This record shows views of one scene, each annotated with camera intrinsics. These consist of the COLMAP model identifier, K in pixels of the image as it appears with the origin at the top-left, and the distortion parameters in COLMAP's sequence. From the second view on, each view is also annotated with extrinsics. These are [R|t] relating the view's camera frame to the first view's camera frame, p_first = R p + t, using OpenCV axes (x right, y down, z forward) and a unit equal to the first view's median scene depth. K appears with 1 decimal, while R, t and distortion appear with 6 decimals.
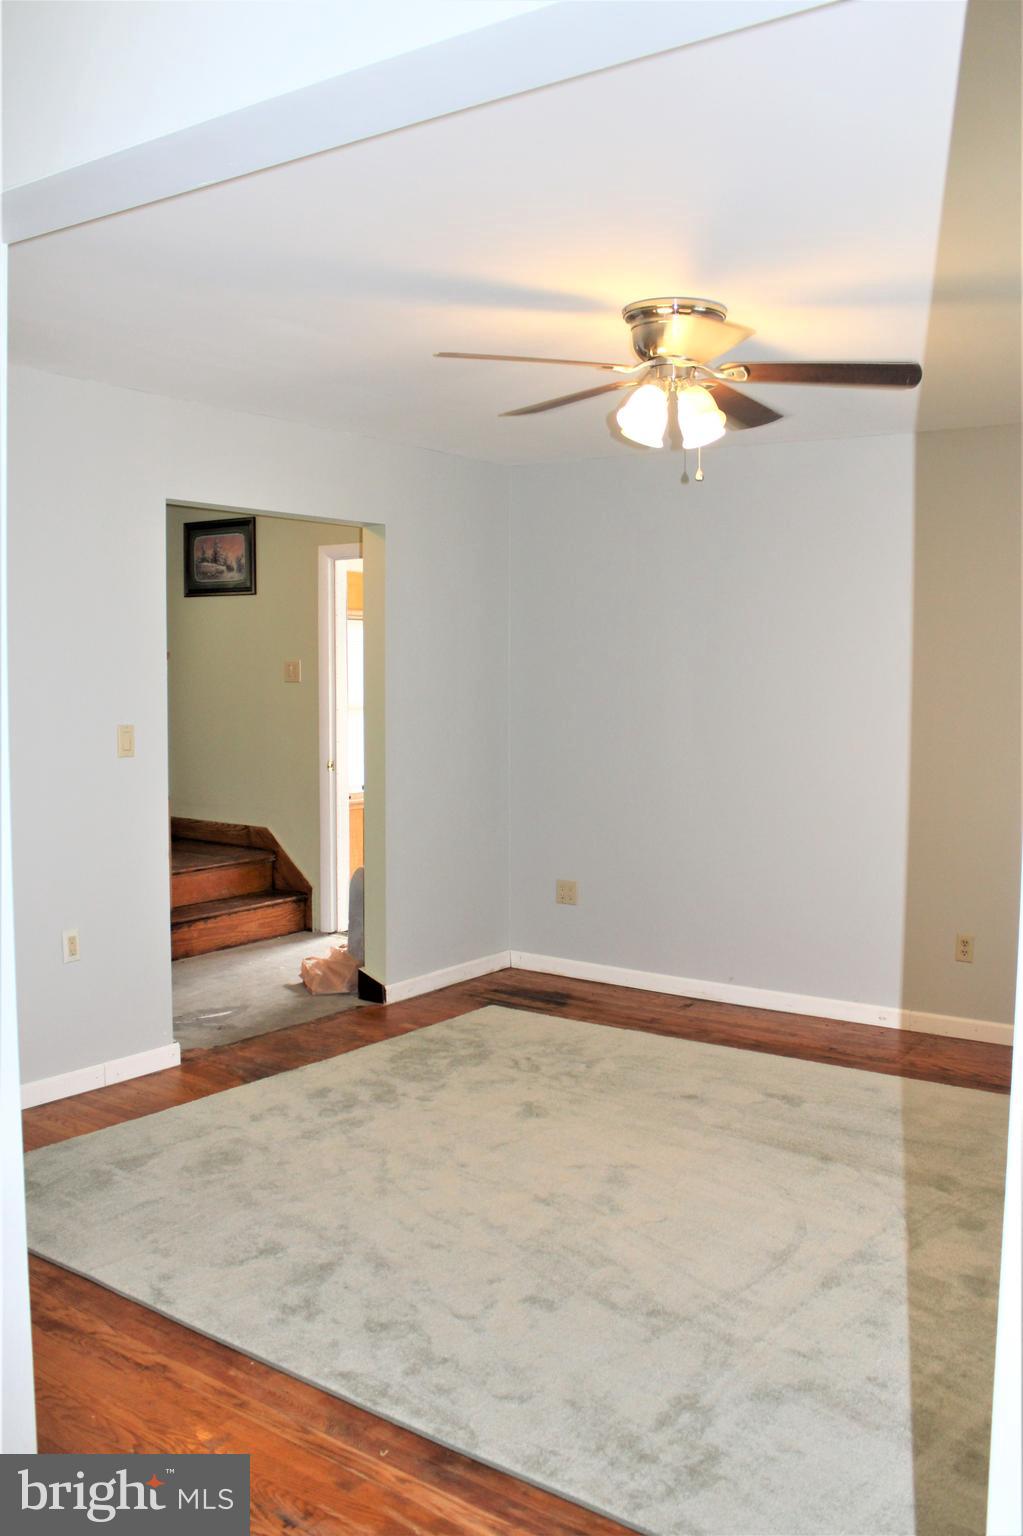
lens RADIAL K [[1291.1, 0, 511.5], [0, 1291.1, 768.0], [0, 0, 1]] dist [-0.156932, 0.191253]
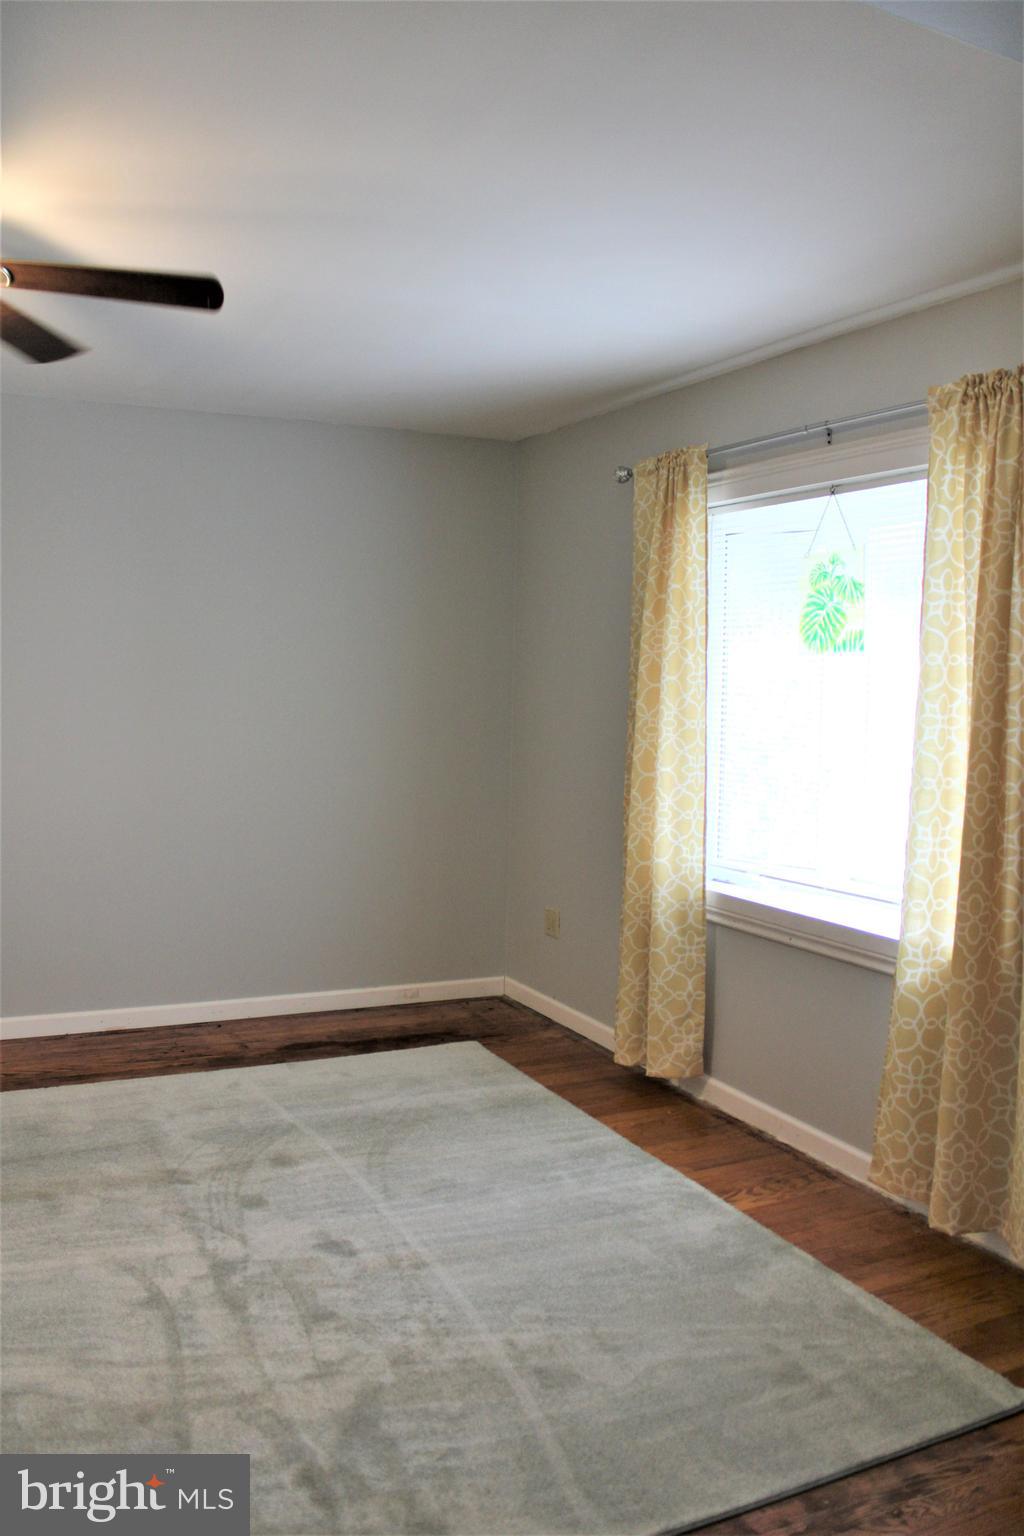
lens RADIAL K [[1291.1, 0, 512.0], [0, 1291.1, 768.0], [0, 0, 1]] dist [-0.156932, 0.191253]
pose [[0.461183, -0.052541, 0.885748, -0.448919], [0.036078, 0.998530, 0.040447, -0.014945], [-0.886571, 0.013302, 0.462401, 0.379927]]
